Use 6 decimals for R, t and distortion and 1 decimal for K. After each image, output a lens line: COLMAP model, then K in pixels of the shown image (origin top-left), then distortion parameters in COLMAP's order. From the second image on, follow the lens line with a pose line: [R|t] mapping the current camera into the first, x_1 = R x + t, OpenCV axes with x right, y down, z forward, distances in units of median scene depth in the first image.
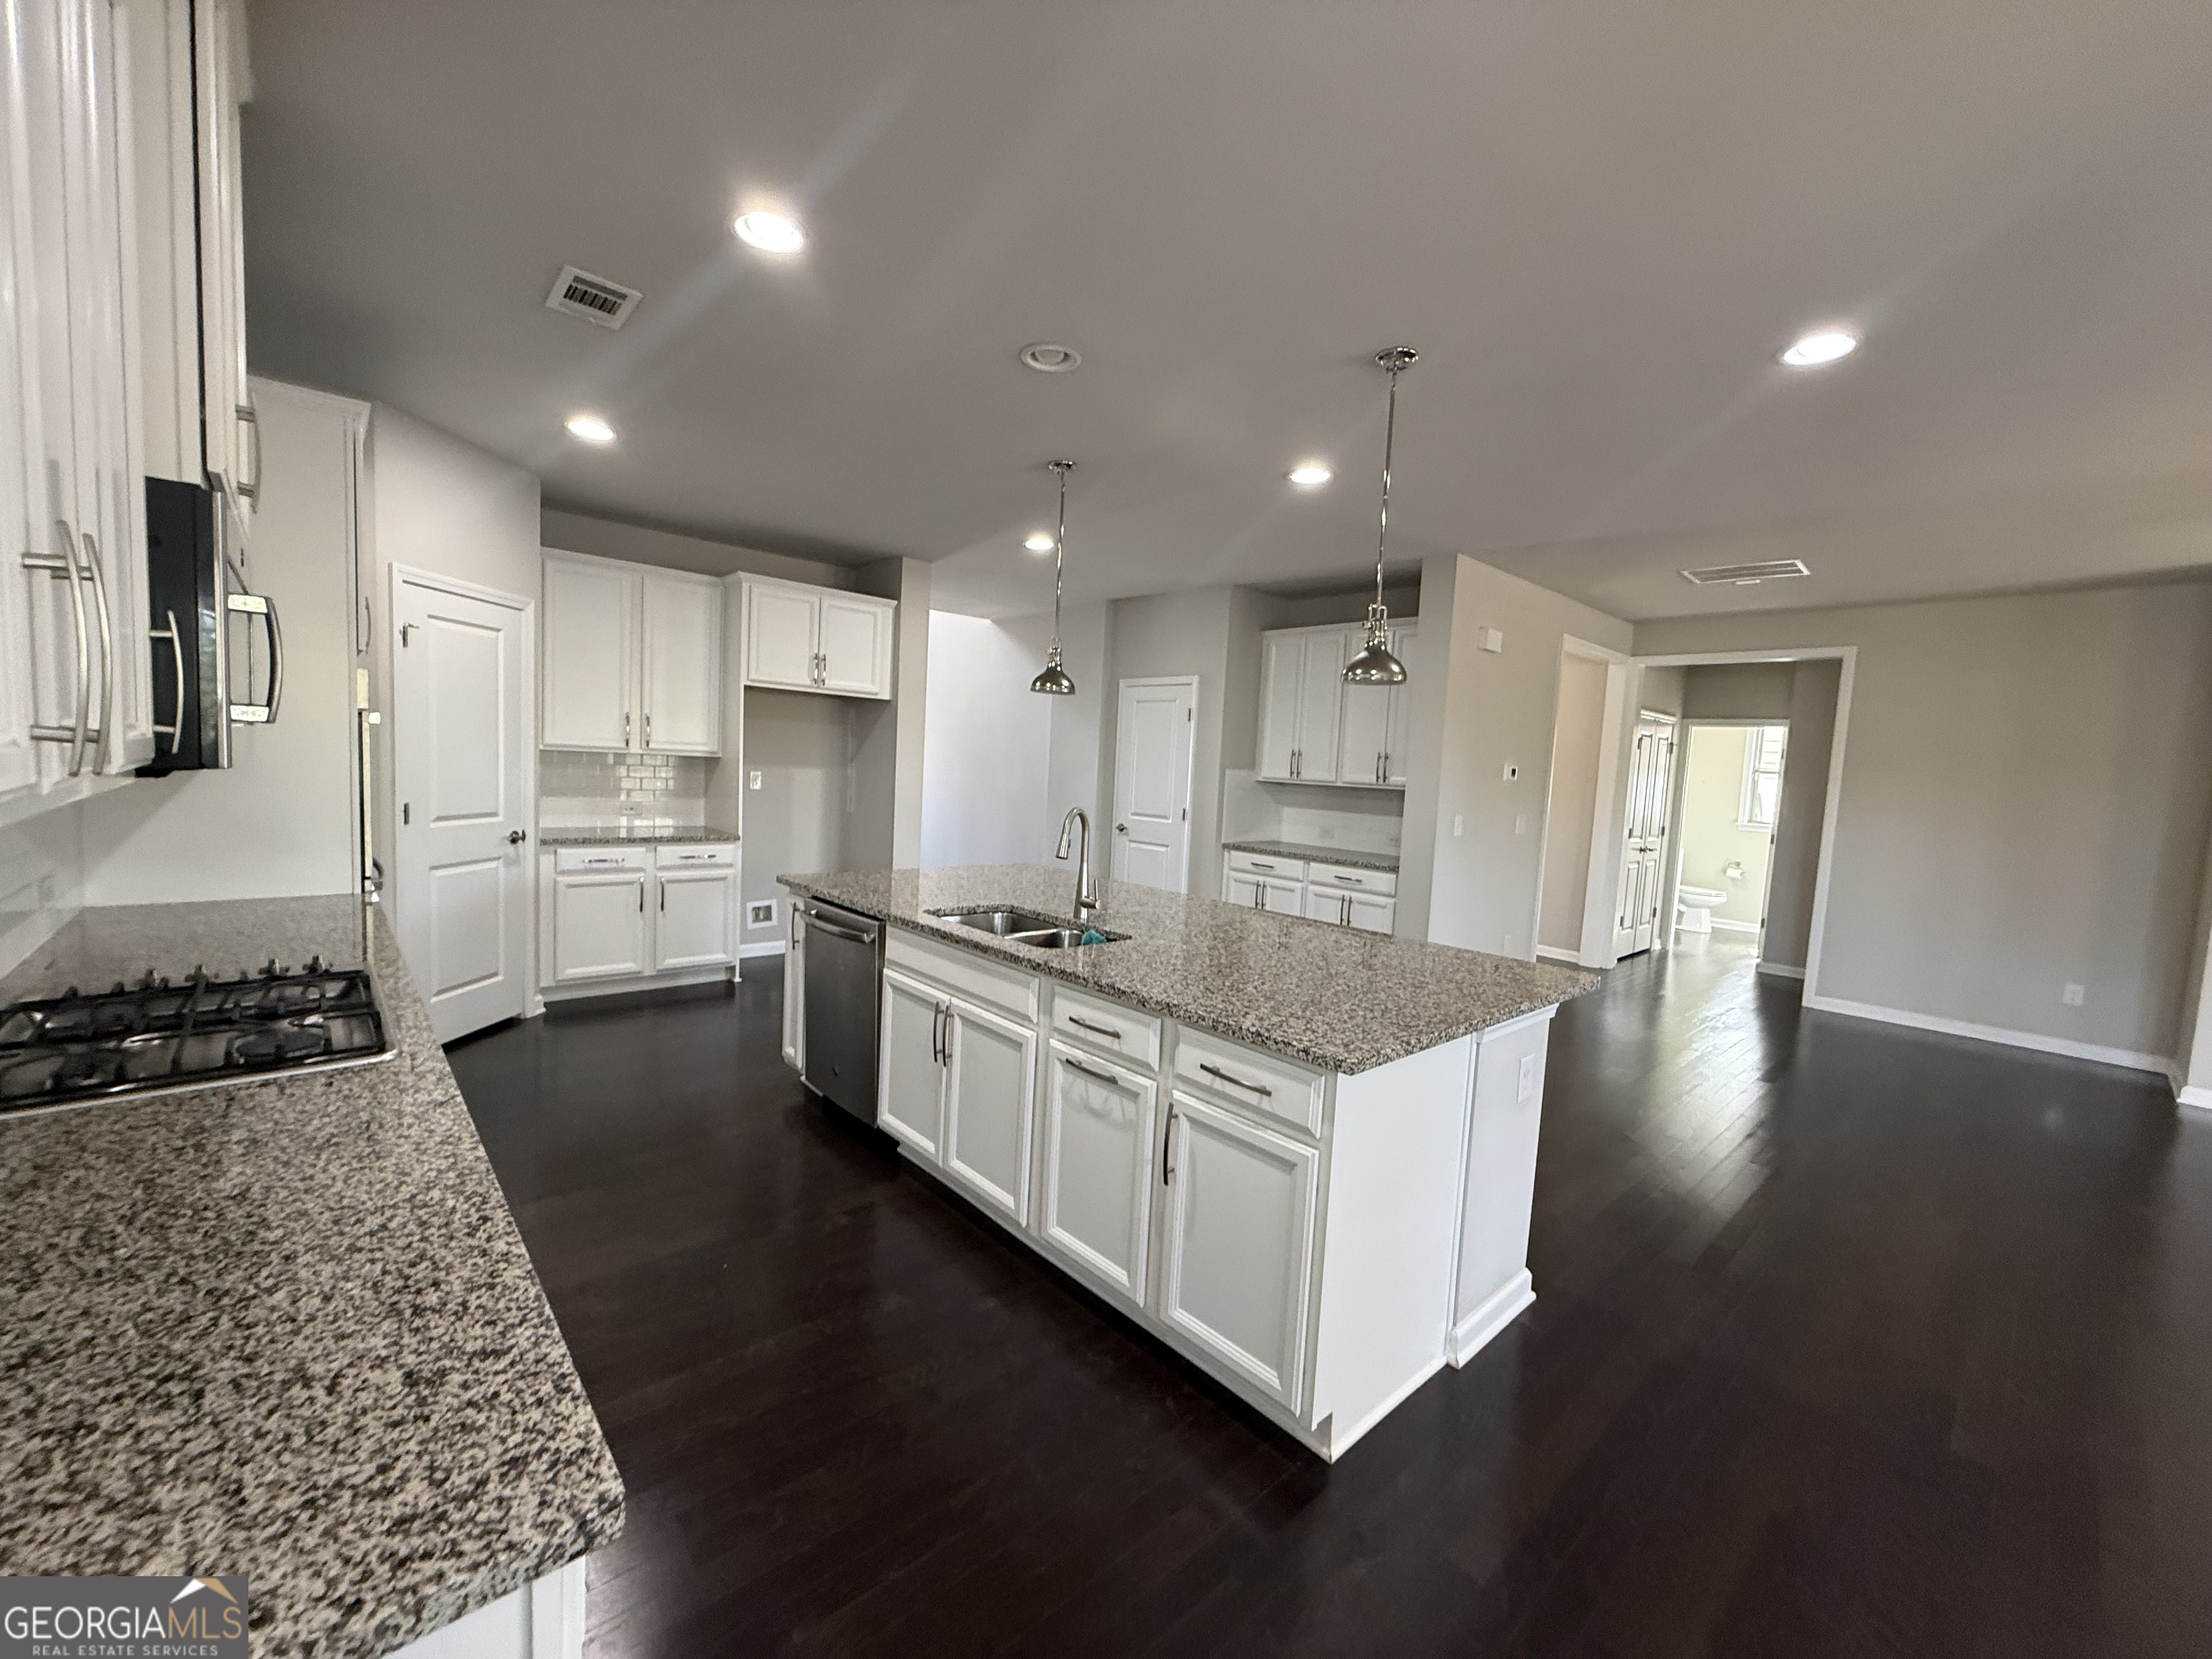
lens RADIAL K [[880.3, 0, 1094.6], [0, 880.3, 828.3], [0, 0, 1]] dist [0.001167, 0.000063]
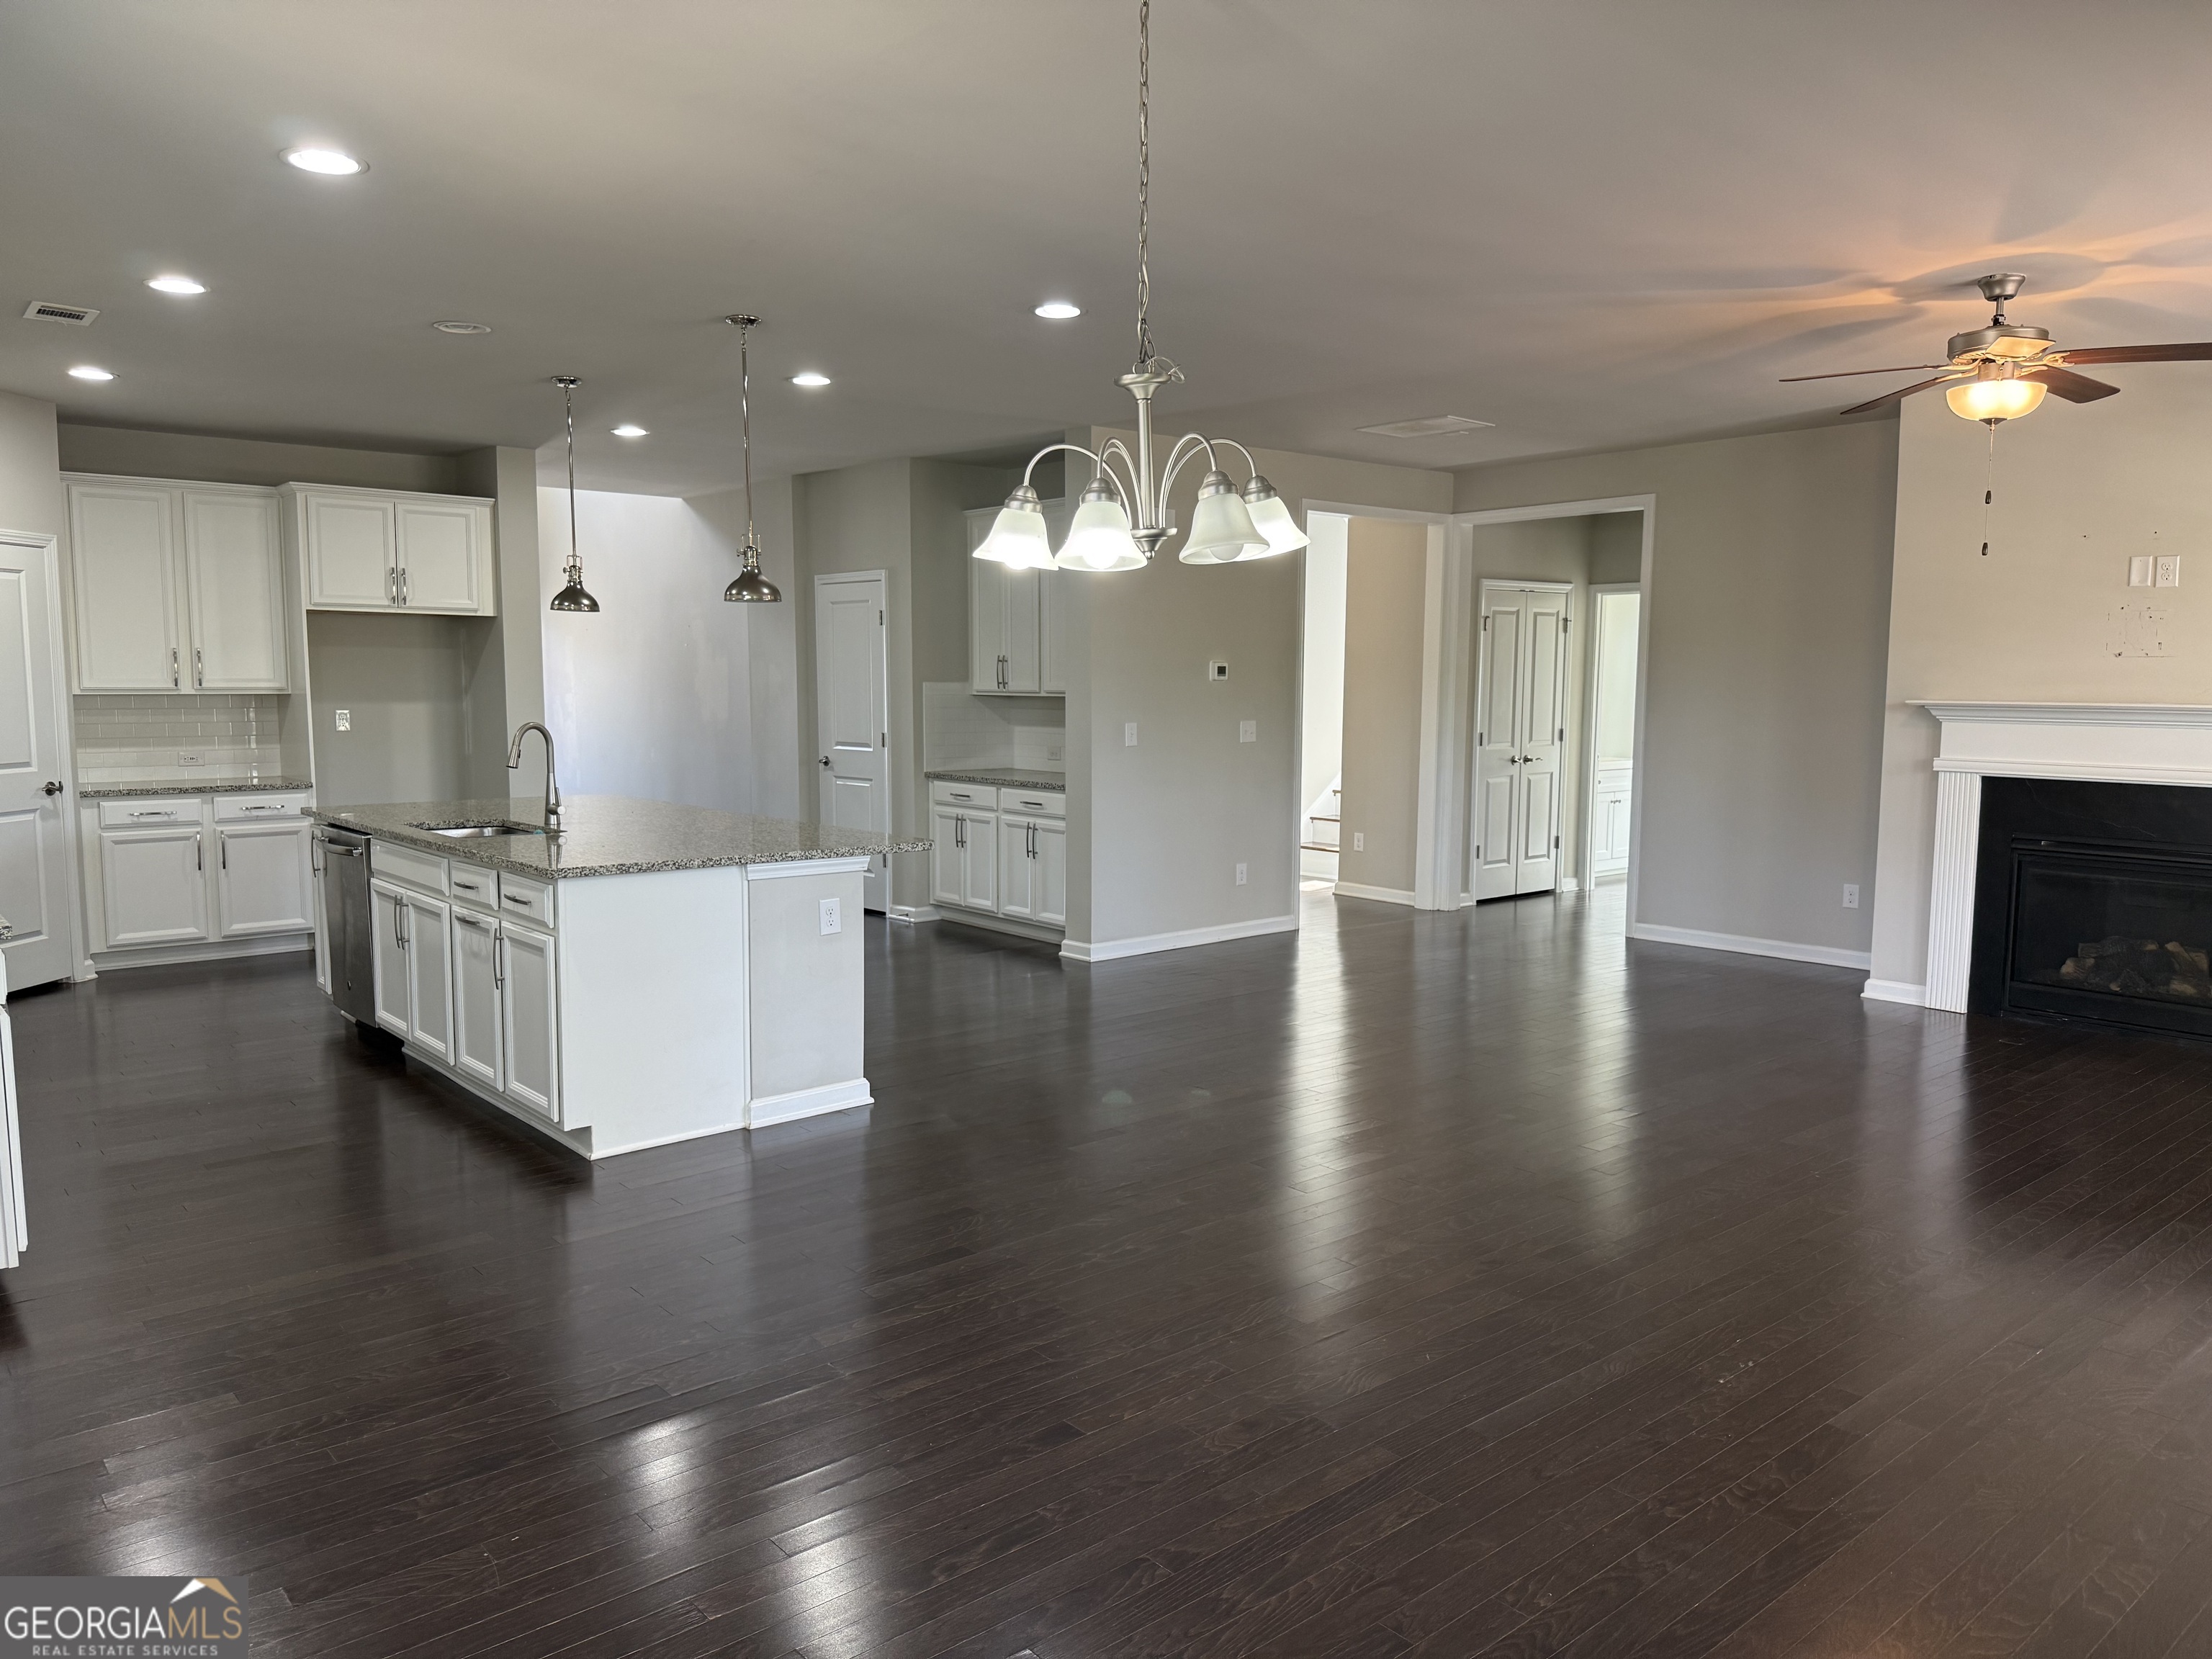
lens RADIAL K [[1538.3, 0, 1106.0], [0, 1538.3, 829.5], [0, 0, 1]] dist [0.140335, -0.223610]
pose [[0.998568, -0.045183, -0.028629, 0.435609], [0.045794, 0.998730, 0.021026, 0.059354], [0.027642, -0.022307, 0.999369, -0.549341]]
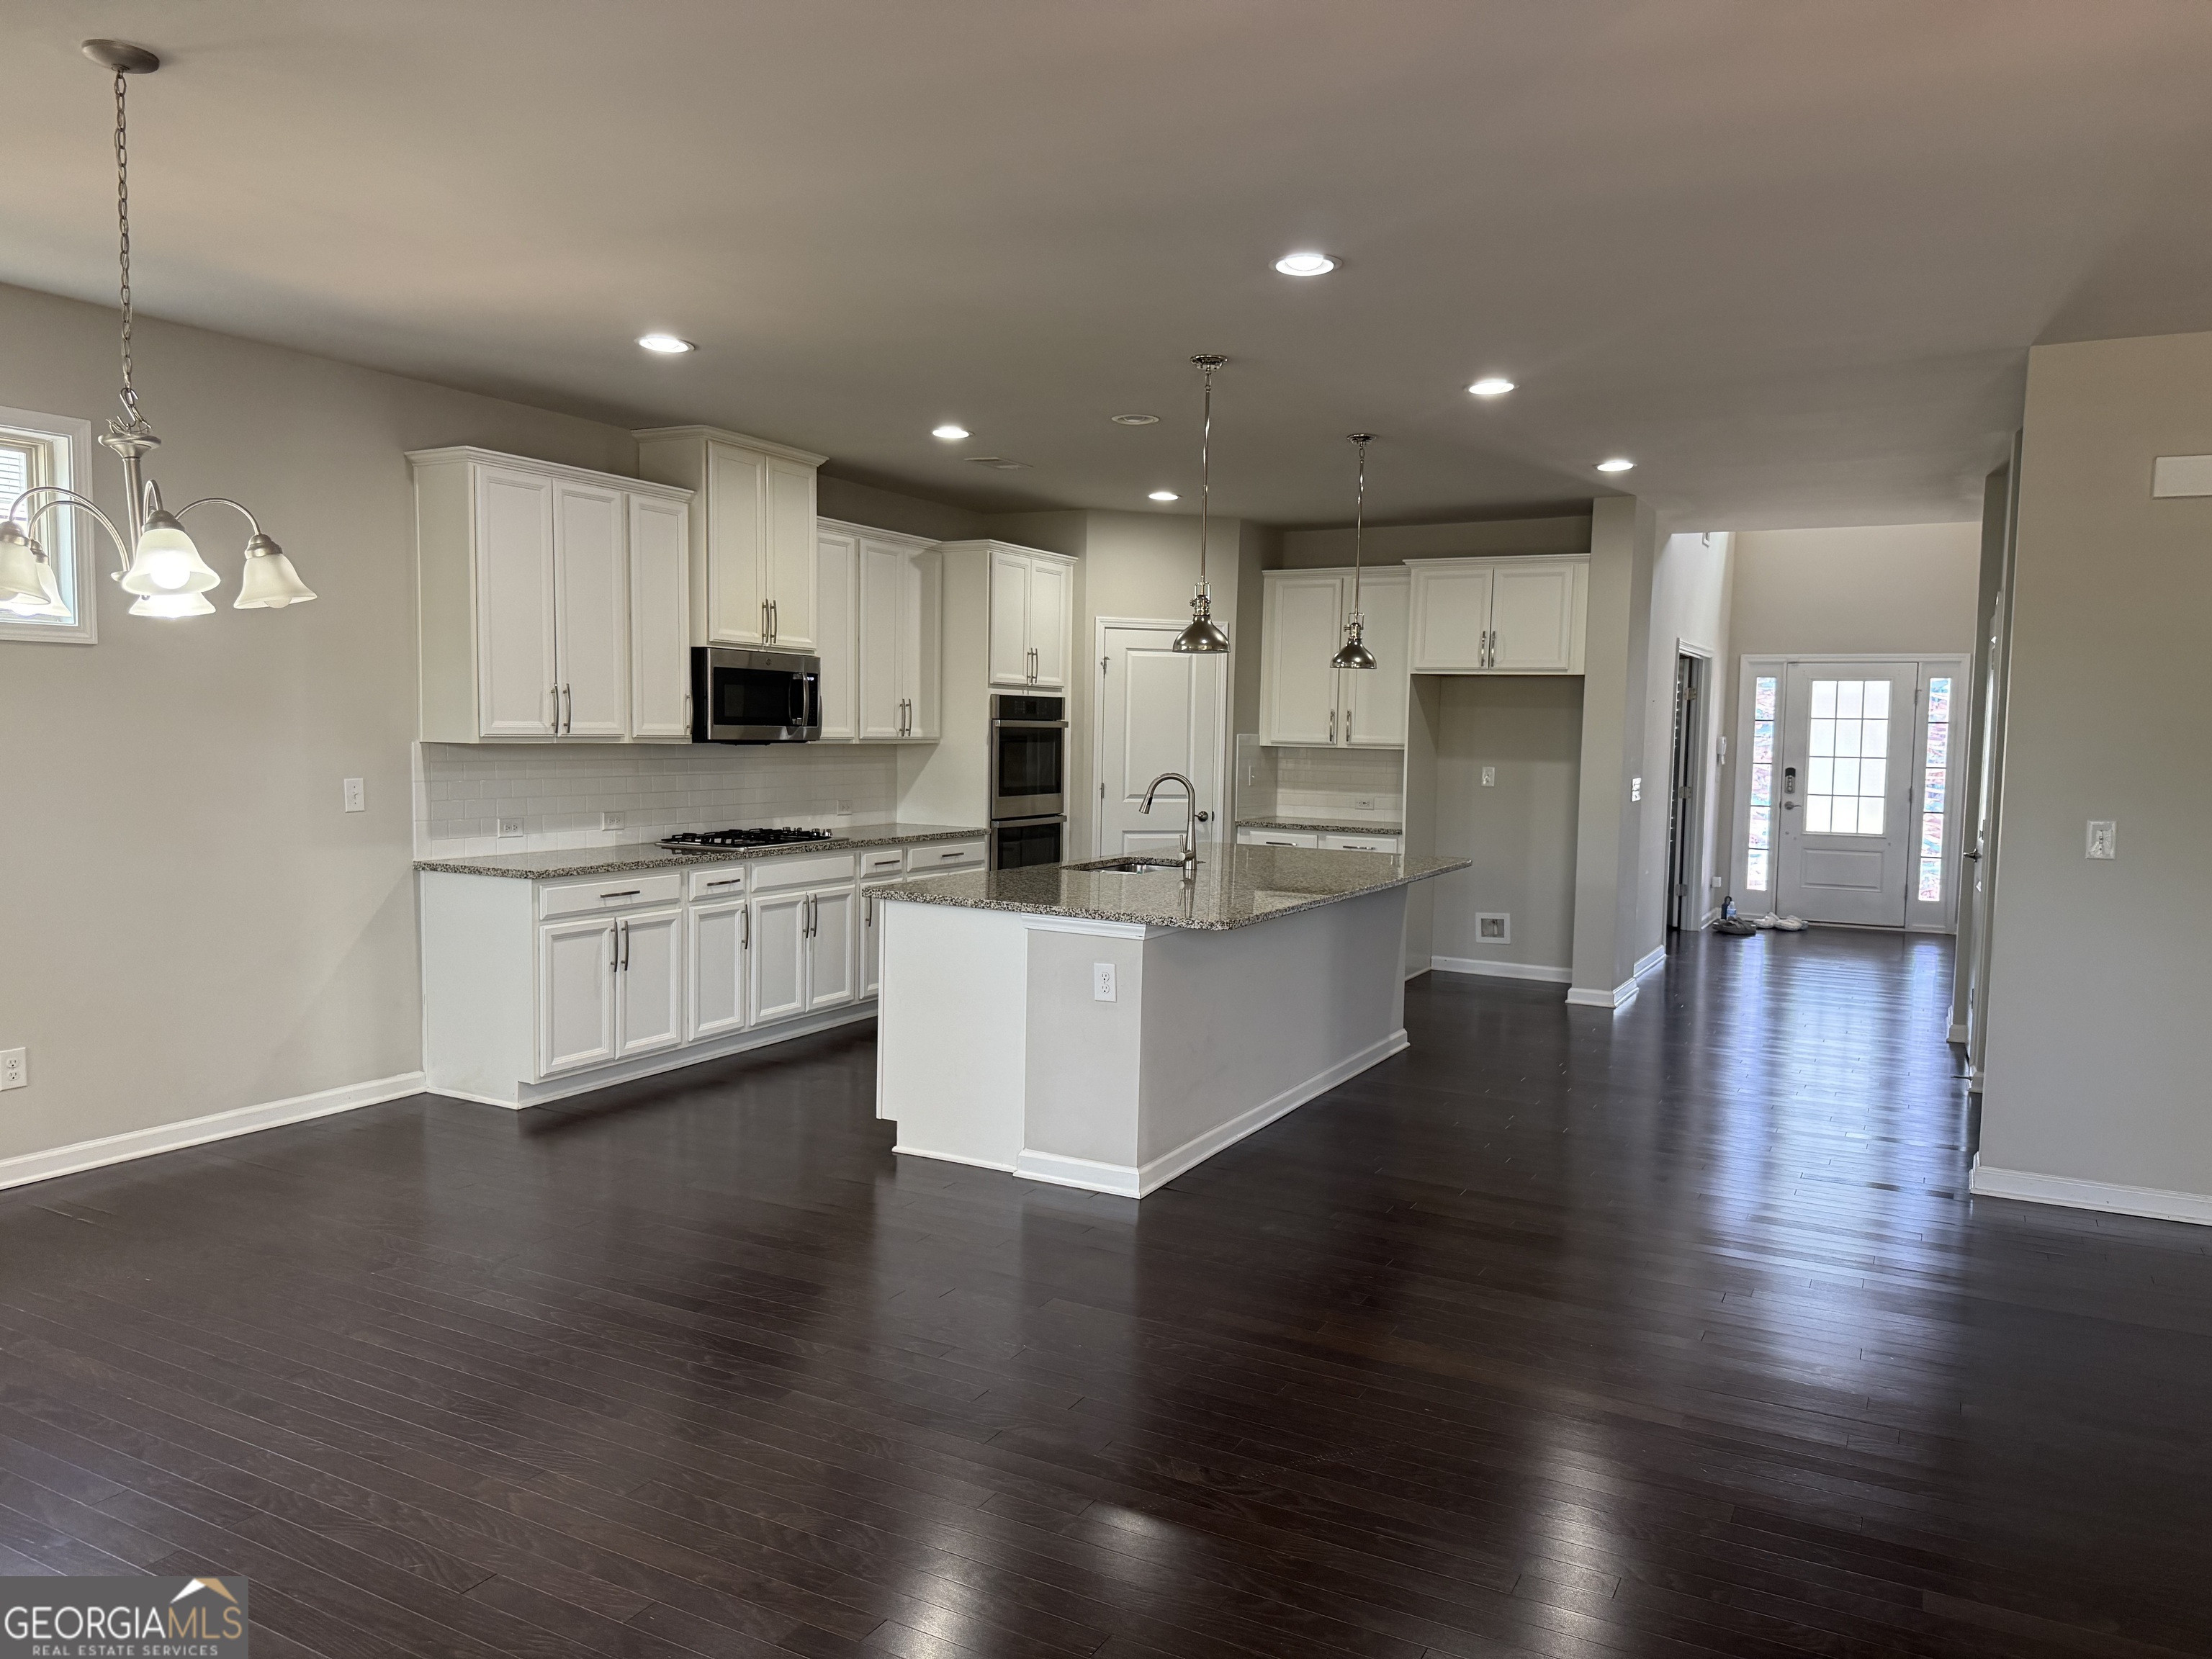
lens RADIAL K [[1538.3, 0, 1106.0], [0, 1538.3, 829.5], [0, 0, 1]] dist [0.140335, -0.223610]
pose [[0.333487, 0.020843, -0.942524, 1.114127], [-0.072556, 0.997358, -0.003616, 0.038616], [0.939959, 0.069592, 0.334118, 0.131921]]
